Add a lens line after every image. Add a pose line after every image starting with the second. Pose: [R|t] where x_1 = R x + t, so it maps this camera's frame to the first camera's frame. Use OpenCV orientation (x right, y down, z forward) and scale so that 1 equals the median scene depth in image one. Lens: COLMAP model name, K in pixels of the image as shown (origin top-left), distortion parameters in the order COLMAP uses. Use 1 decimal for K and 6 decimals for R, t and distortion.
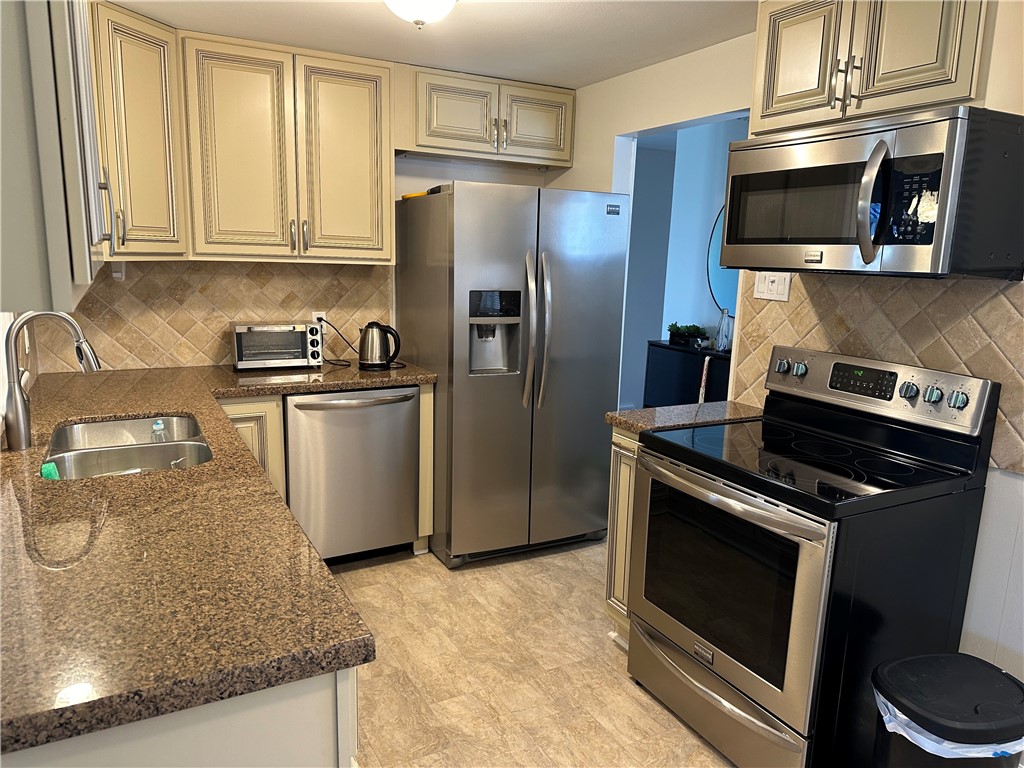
lens RADIAL K [[714.1, 0, 514.1], [0, 714.1, 386.2], [0, 0, 1]] dist [0.084323, -0.080111]
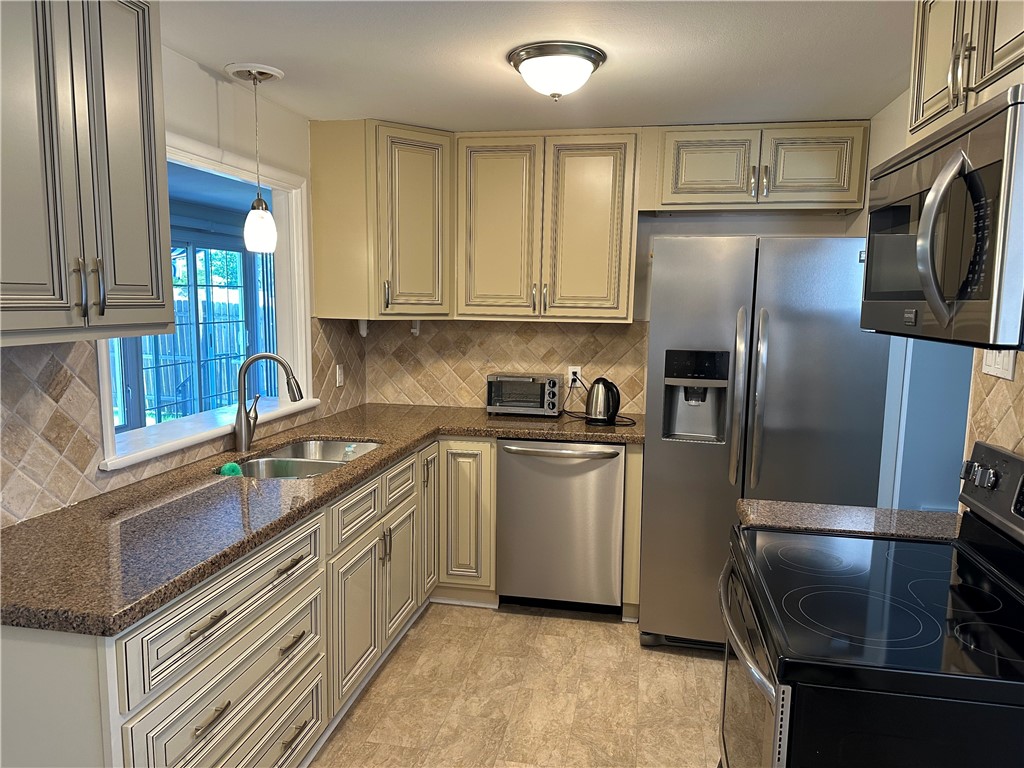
lens RADIAL K [[714.1, 0, 509.9], [0, 714.1, 388.3], [0, 0, 1]] dist [0.084323, -0.080111]
pose [[0.779964, 0.064996, -0.622441, 0.351944], [-0.112182, 0.993003, -0.036881, -0.024224], [0.615688, 0.098593, 0.781798, 0.128889]]
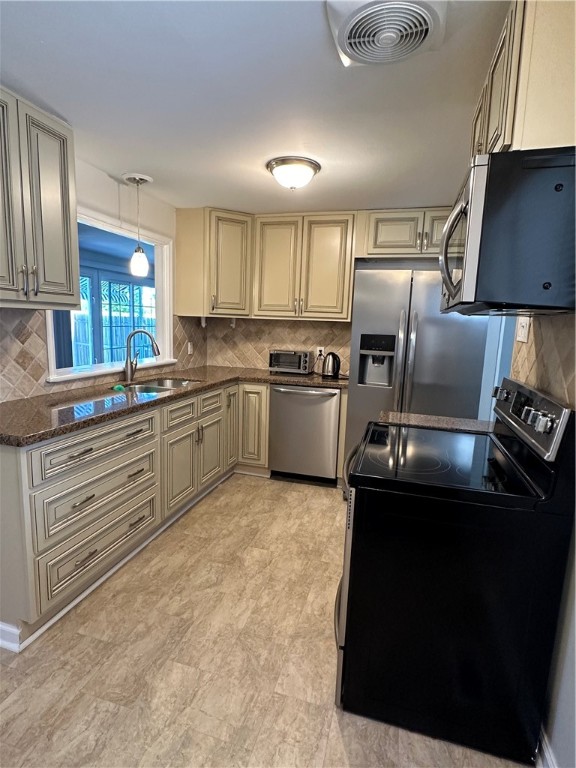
lens RADIAL K [[407.3, 0, 281.9], [0, 407.3, 383.8], [0, 0, 1]] dist [0.003986, 0.002464]
pose [[0.715120, 0.104416, -0.691159, 0.454710], [-0.146826, 0.989159, -0.002480, 0.010556], [0.683407, 0.103253, 0.722699, 0.184786]]
